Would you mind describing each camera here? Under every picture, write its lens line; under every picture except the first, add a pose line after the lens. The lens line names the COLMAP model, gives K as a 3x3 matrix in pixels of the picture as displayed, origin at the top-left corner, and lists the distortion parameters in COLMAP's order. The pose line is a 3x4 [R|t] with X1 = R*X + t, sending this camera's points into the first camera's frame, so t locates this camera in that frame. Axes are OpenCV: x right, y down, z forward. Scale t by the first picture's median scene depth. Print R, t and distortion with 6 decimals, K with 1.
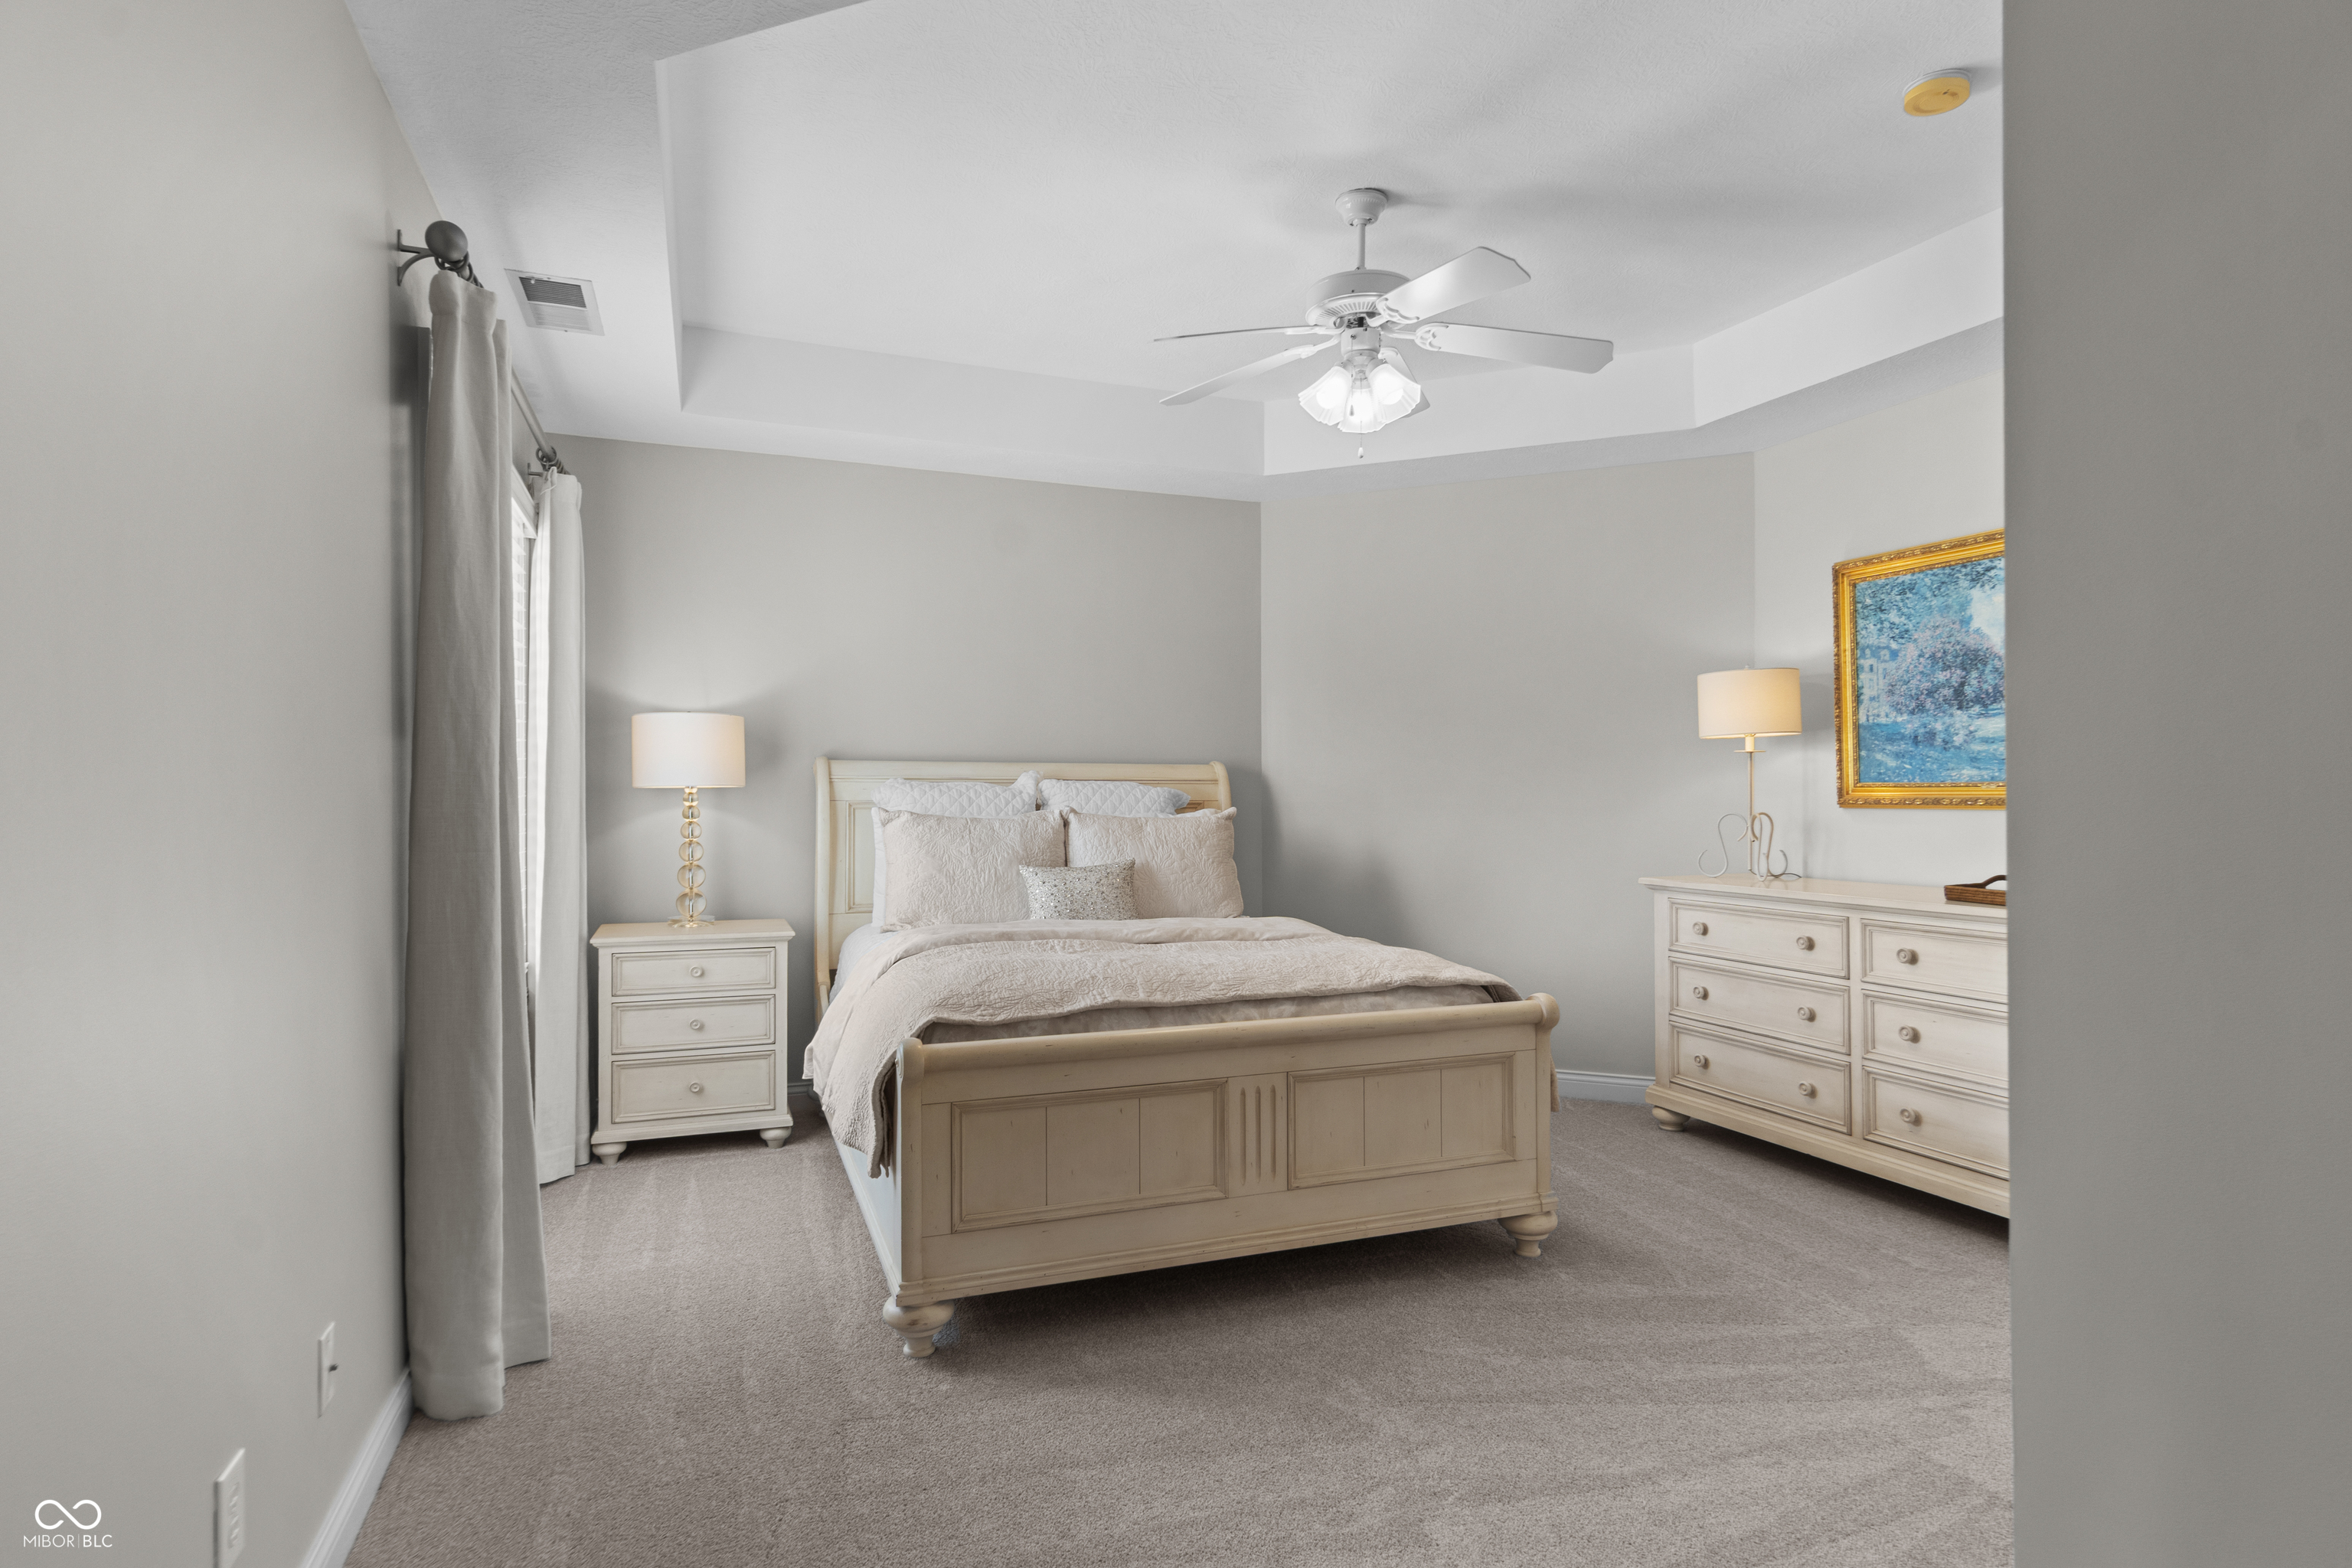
lens RADIAL K [[1220.5, 0, 1188.2], [0, 1220.5, 791.1], [0, 0, 1]] dist [-0.000864, -0.000057]
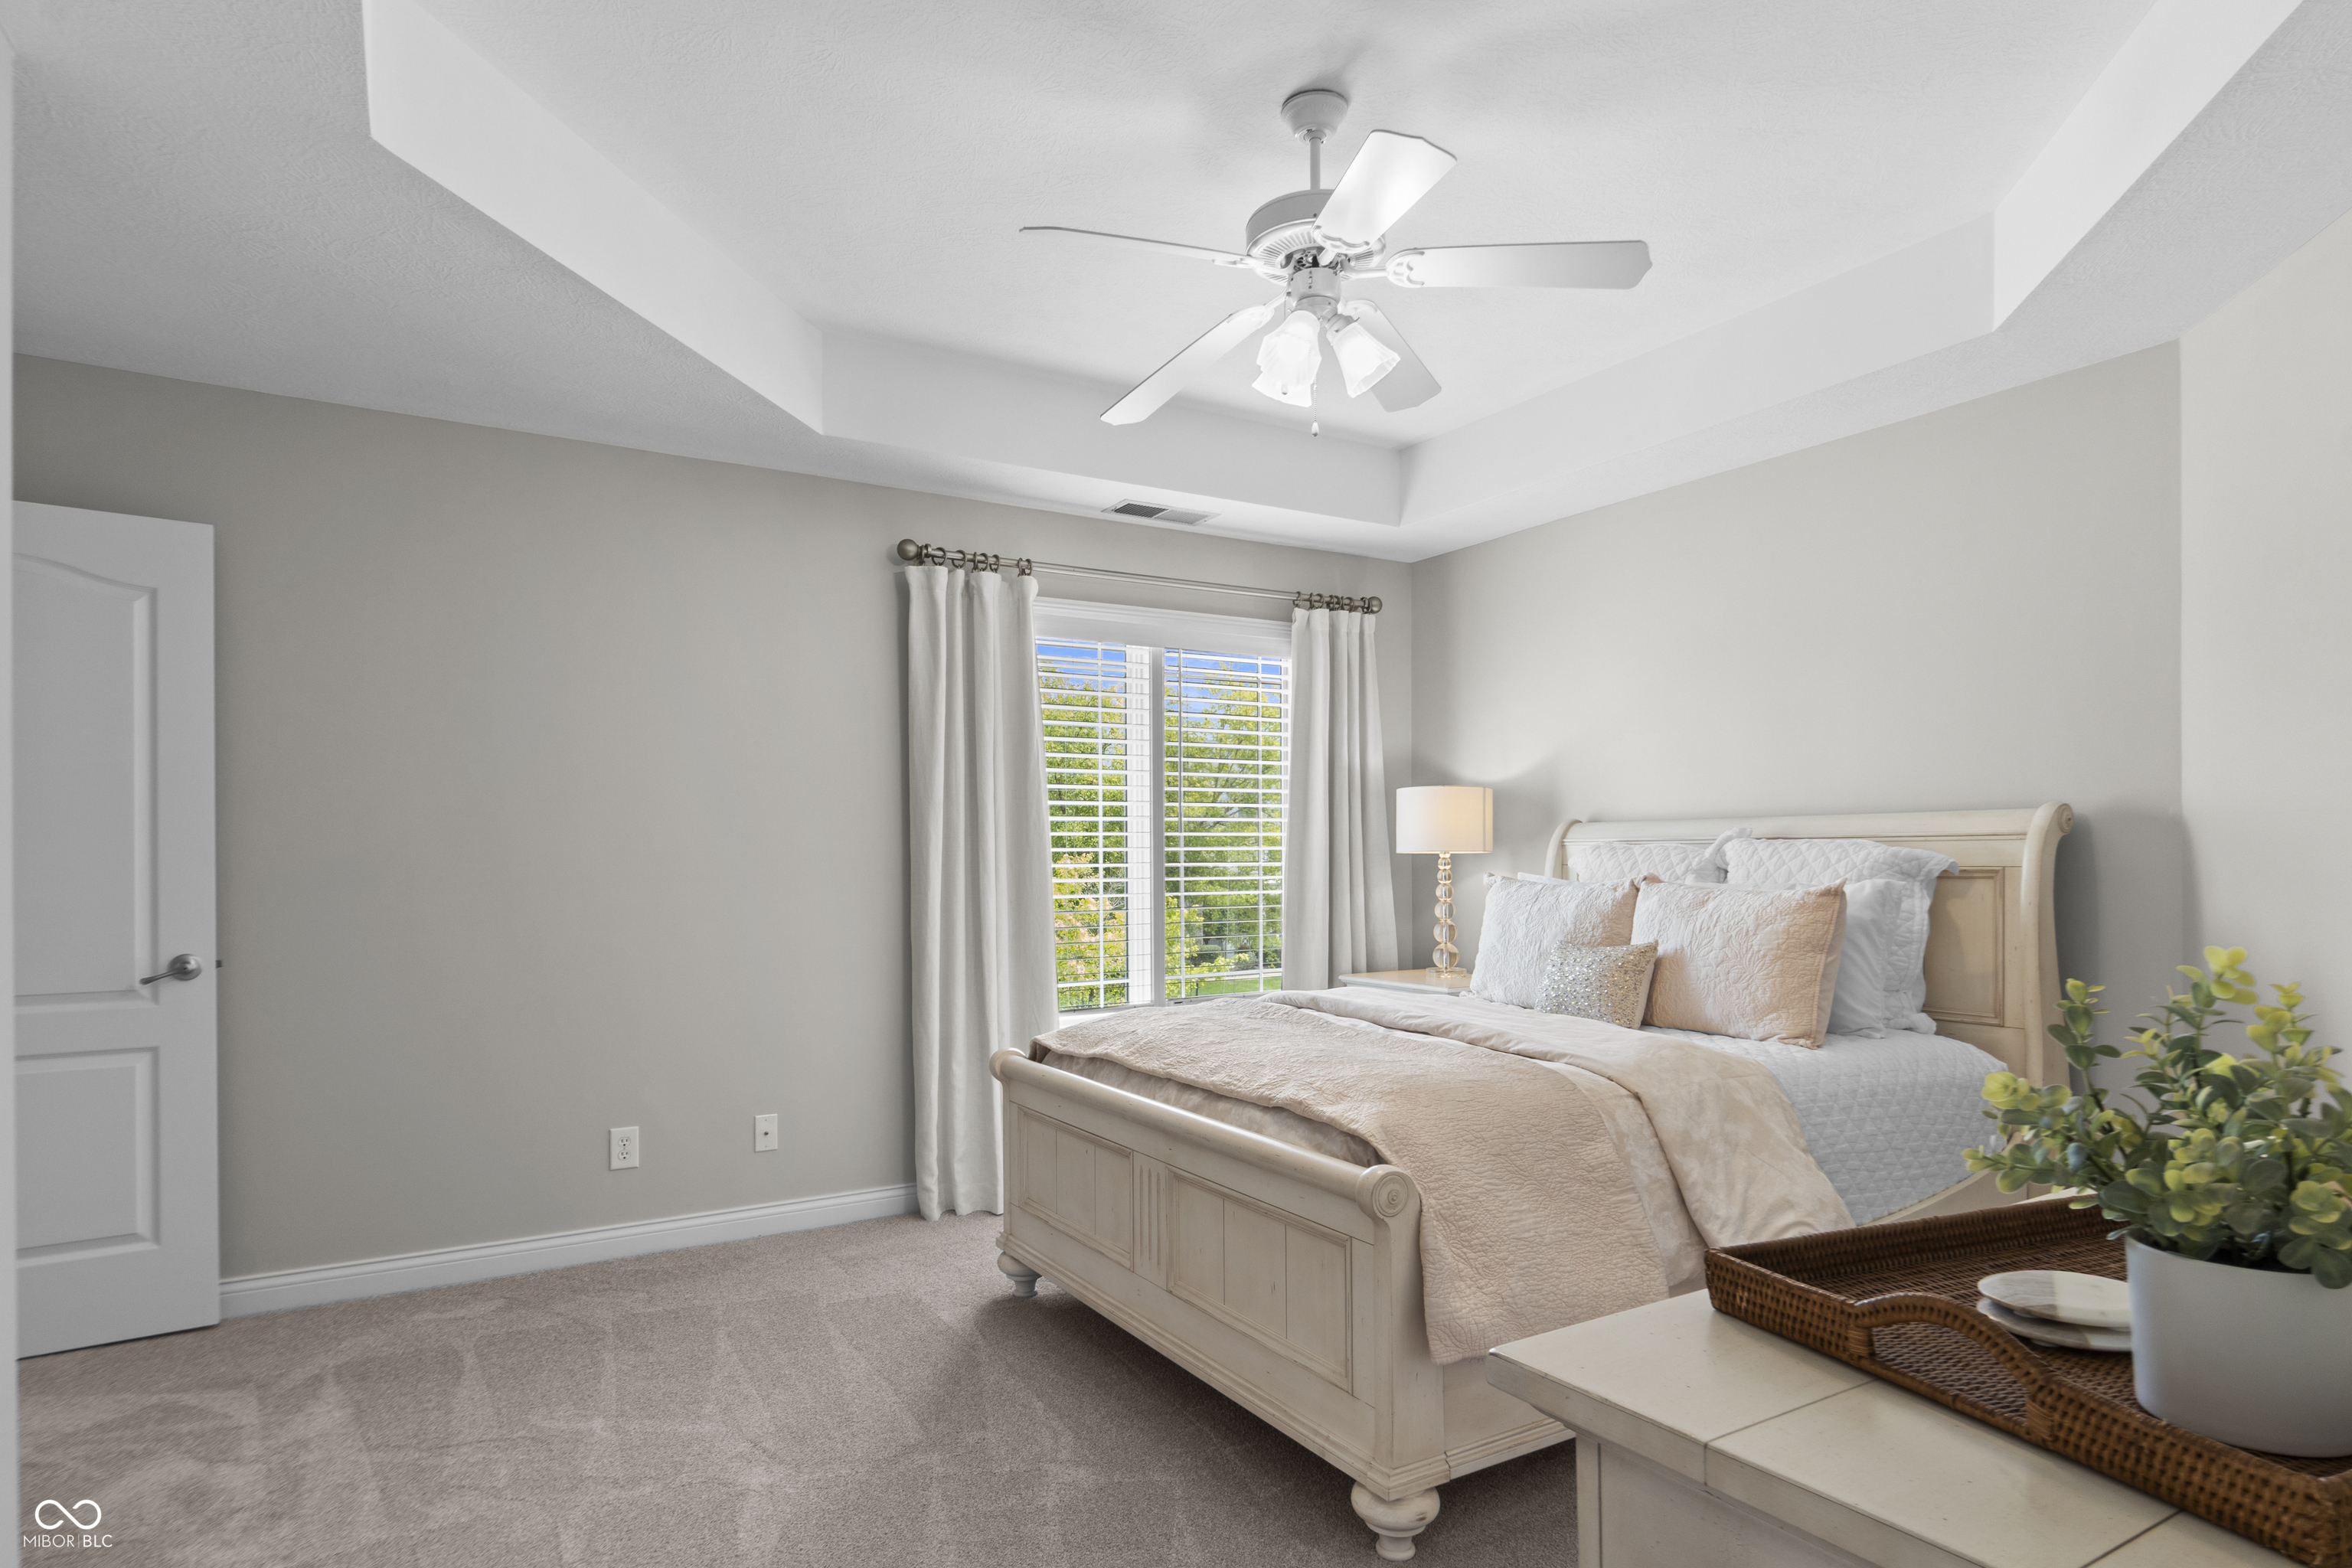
lens RADIAL K [[1276.4, 0, 1179.8], [0, 1276.4, 838.4], [0, 0, 1]] dist [0.005321, 0.000224]
pose [[0.145908, -0.027396, -0.988919, 0.965911], [0.012950, 0.999584, -0.025780, 0.009717], [0.989213, -0.009045, 0.146202, 0.804536]]
